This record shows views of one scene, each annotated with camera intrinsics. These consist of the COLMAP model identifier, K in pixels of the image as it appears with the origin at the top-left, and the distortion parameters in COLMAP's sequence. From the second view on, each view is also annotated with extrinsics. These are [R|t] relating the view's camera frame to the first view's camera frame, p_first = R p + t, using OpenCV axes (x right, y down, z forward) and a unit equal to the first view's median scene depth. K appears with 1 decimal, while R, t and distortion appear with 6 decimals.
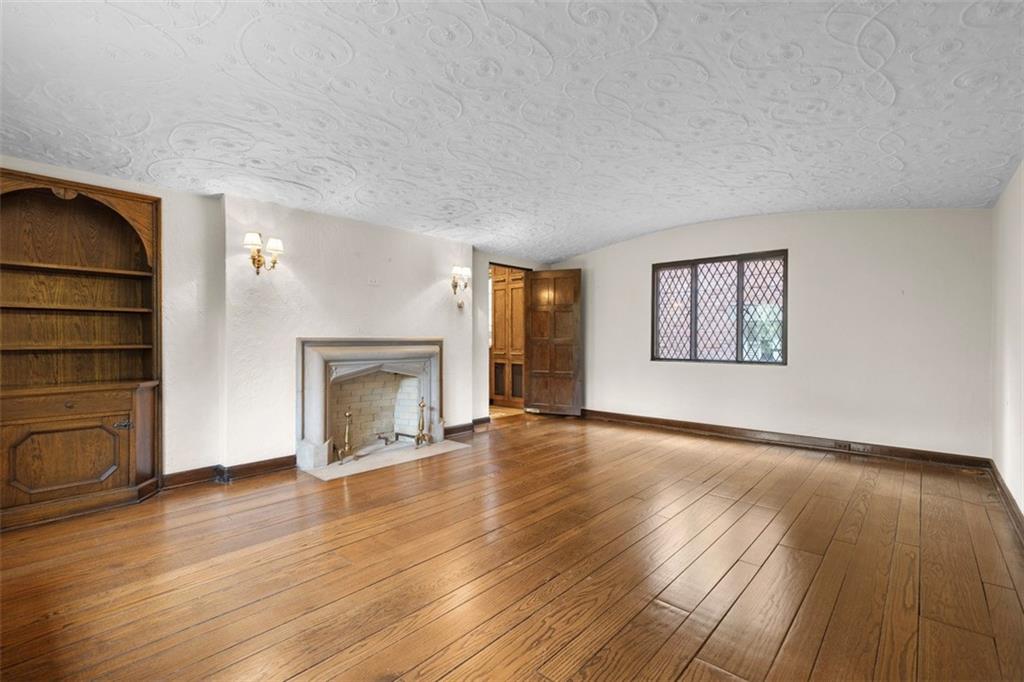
lens RADIAL K [[465.8, 0, 516.8], [0, 465.8, 339.2], [0, 0, 1]] dist [0.013601, -0.002227]
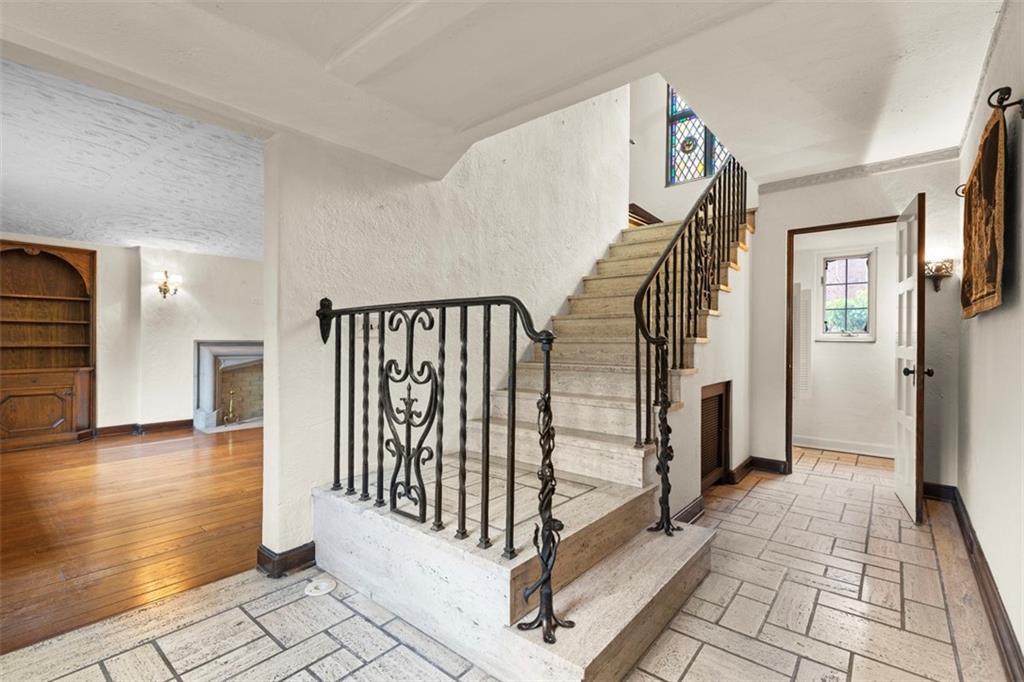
lens RADIAL K [[465.8, 0, 518.2], [0, 465.8, 340.1], [0, 0, 1]] dist [0.013601, -0.002227]
pose [[0.999717, 0.004360, 0.023395, 0.613907], [-0.004260, 0.999982, -0.004320, -0.001427], [-0.023414, 0.004219, 0.999717, -0.600038]]
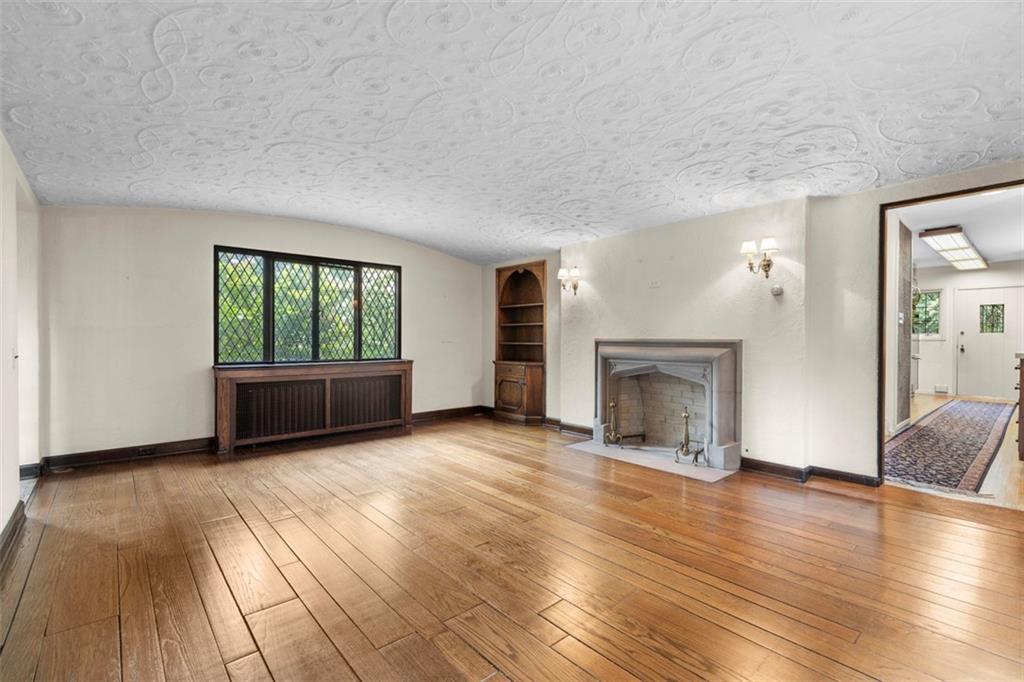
lens RADIAL K [[465.8, 0, 519.0], [0, 465.8, 339.2], [0, 0, 1]] dist [0.013601, -0.002227]
pose [[-0.136127, -0.001880, -0.990690, 0.994589], [-0.006175, 0.999980, -0.001049, 0.000744], [0.990672, 0.005975, -0.136136, 1.134594]]
